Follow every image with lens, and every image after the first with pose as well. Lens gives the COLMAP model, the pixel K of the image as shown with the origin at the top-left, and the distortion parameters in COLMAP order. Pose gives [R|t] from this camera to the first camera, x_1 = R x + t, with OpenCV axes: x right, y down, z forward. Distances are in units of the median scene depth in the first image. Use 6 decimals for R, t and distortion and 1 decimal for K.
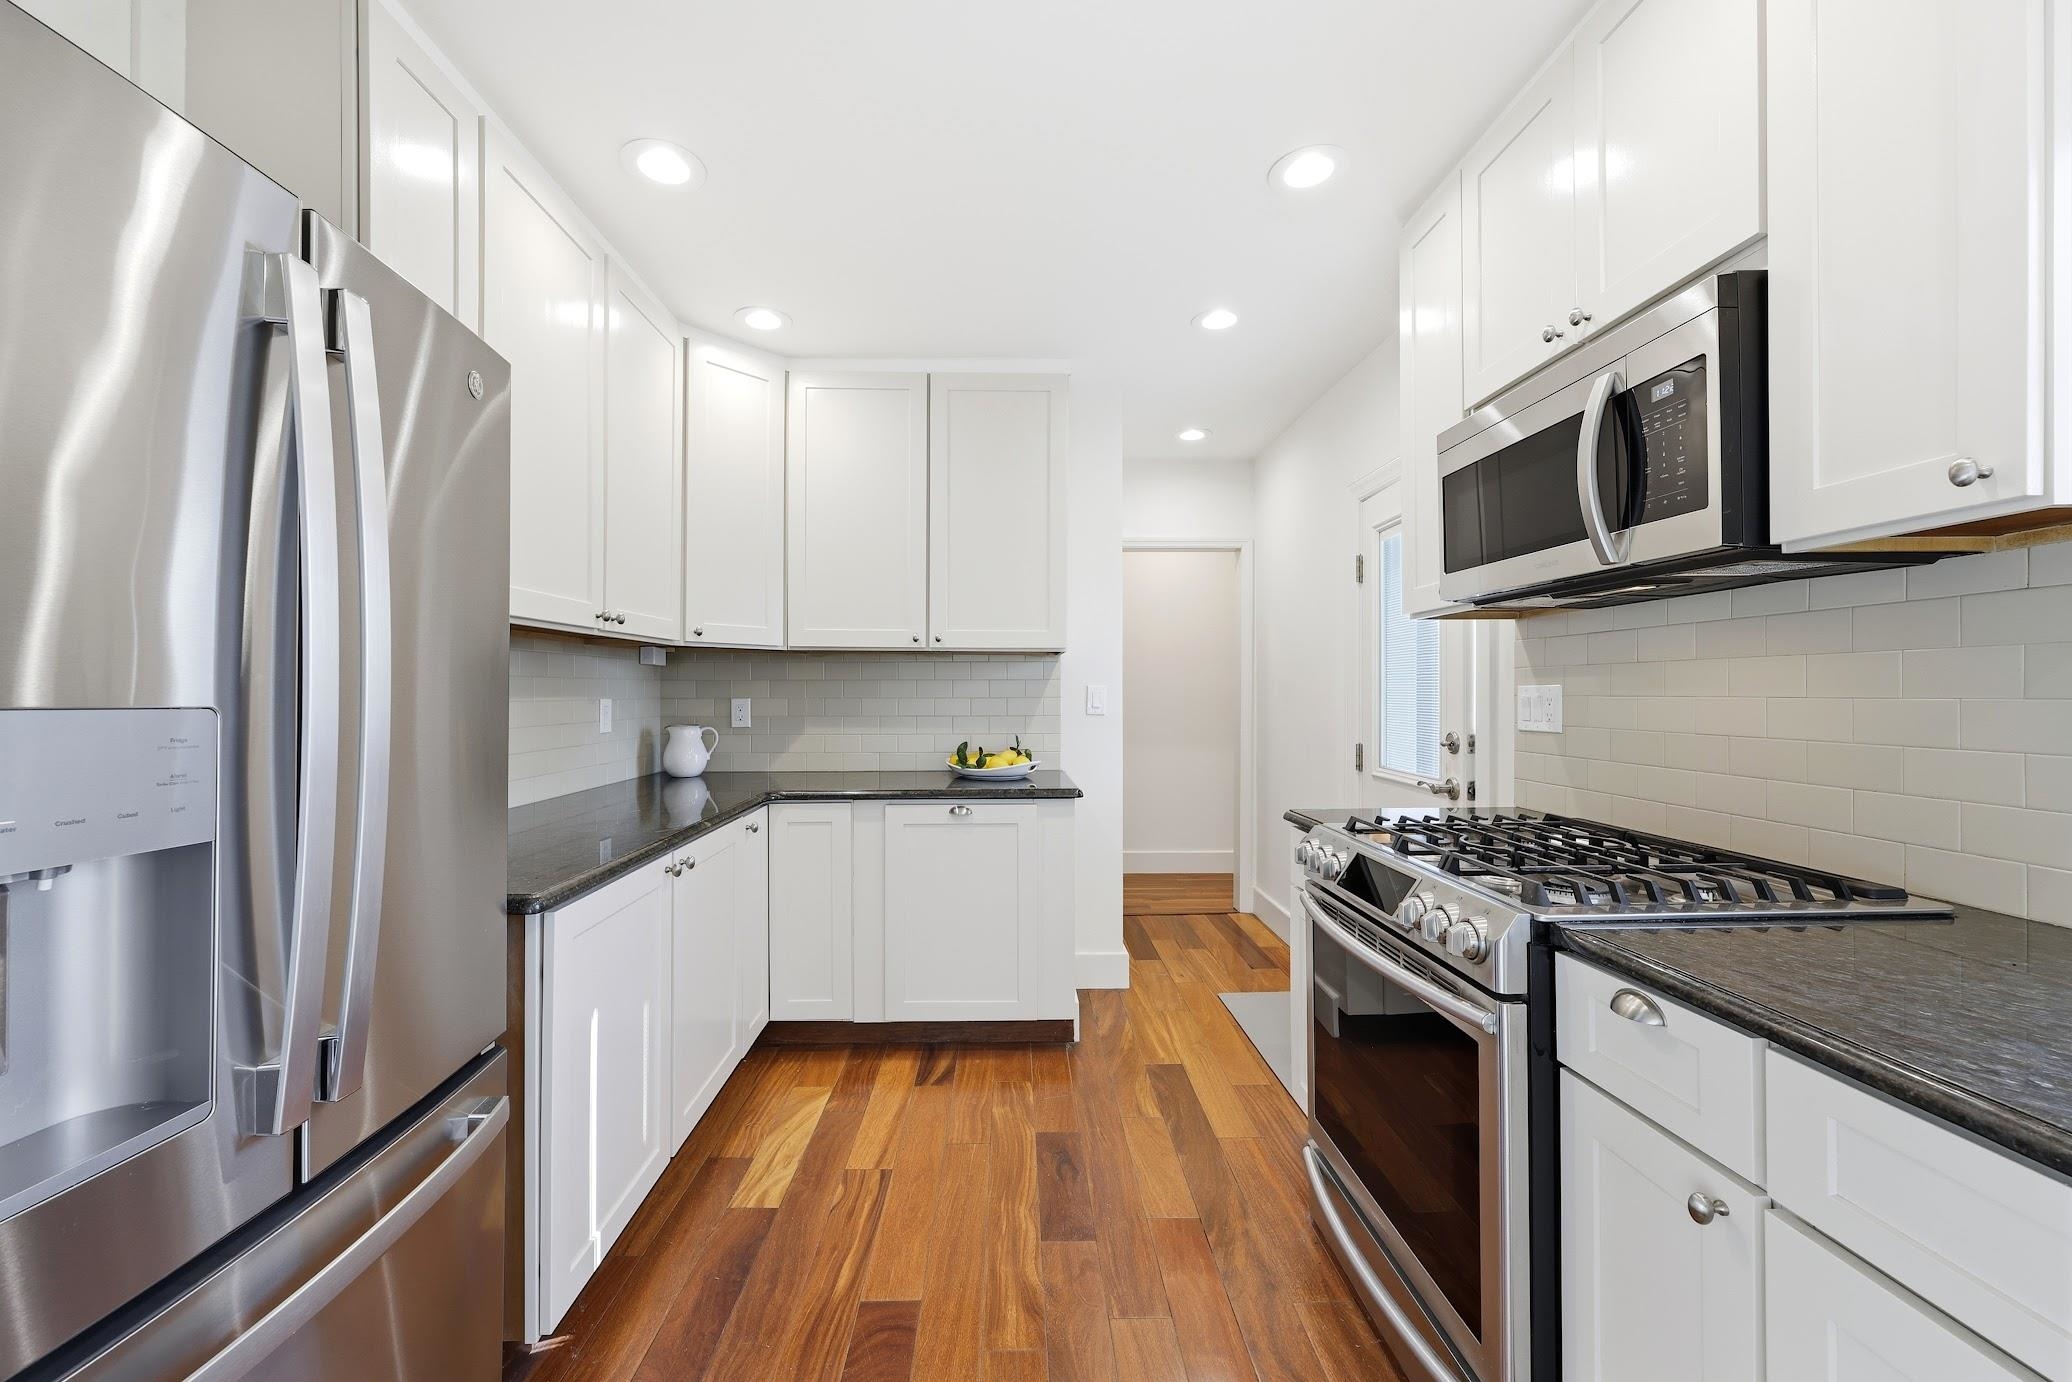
lens RADIAL K [[825.4, 0, 1042.8], [0, 825.4, 681.0], [0, 0, 1]] dist [0.001643, 0.000356]
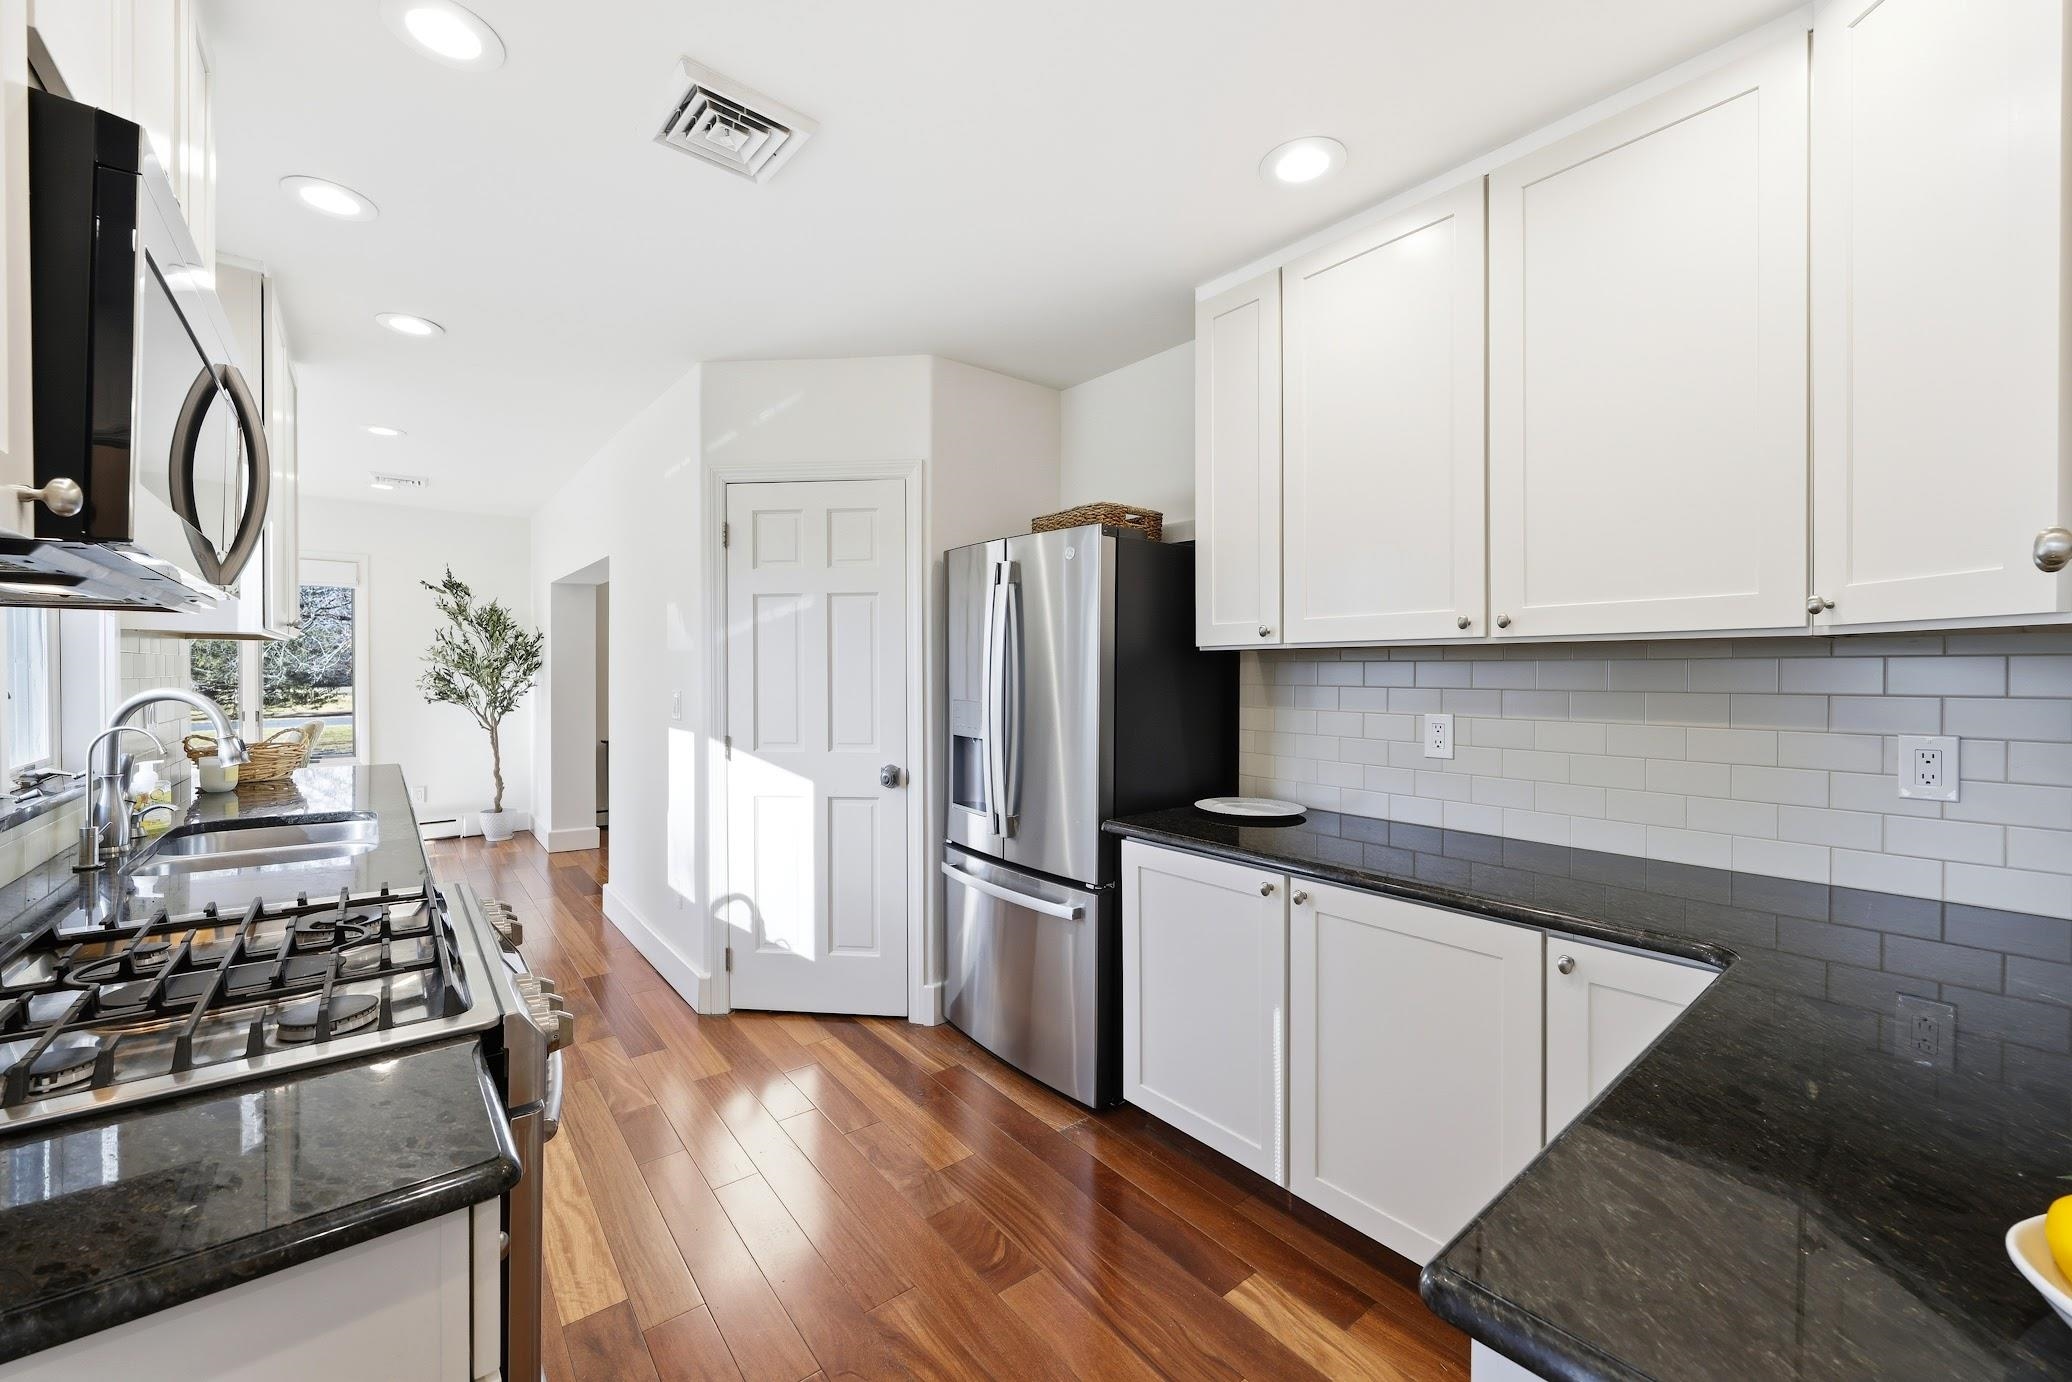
lens RADIAL K [[838.2, 0, 1070.4], [0, 838.2, 680.0], [0, 0, 1]] dist [-0.003006, -0.000300]
pose [[-0.795415, -0.001144, -0.606064, 0.331434], [-0.001251, 0.999999, -0.000245, -0.025539], [0.606064, 0.000563, -0.795416, 1.492207]]
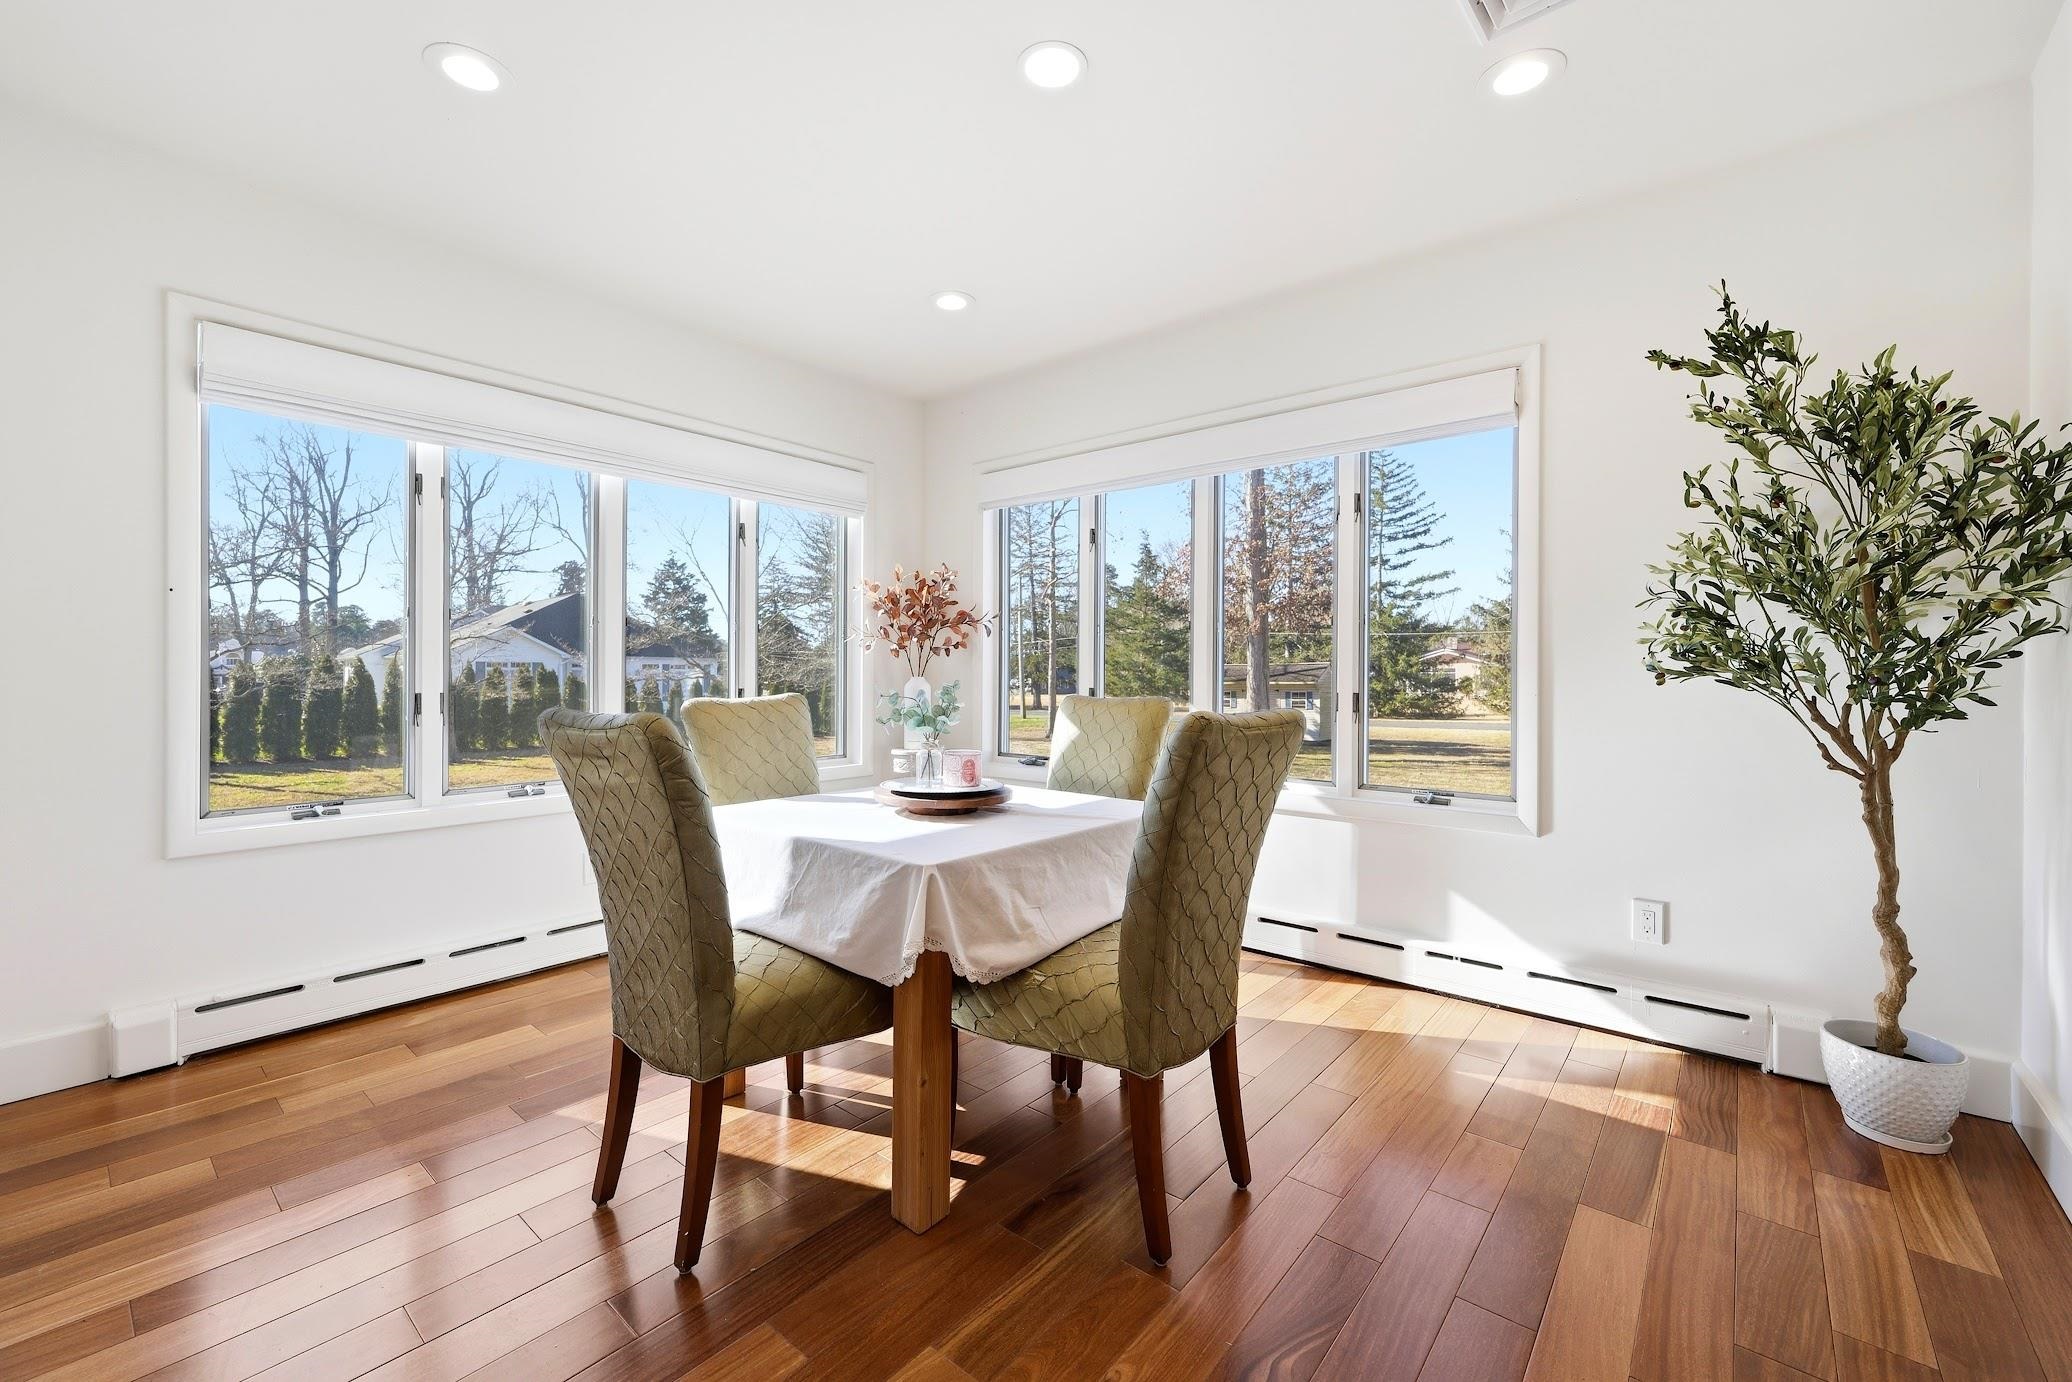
lens RADIAL K [[825.4, 0, 1042.8], [0, 825.4, 681.0], [0, 0, 1]] dist [0.001643, 0.000356]
pose [[-0.732593, -0.009804, 0.680596, 0.221966], [-0.013833, 0.999904, -0.000487, 0.054805], [-0.680526, -0.009771, -0.732659, -0.643737]]
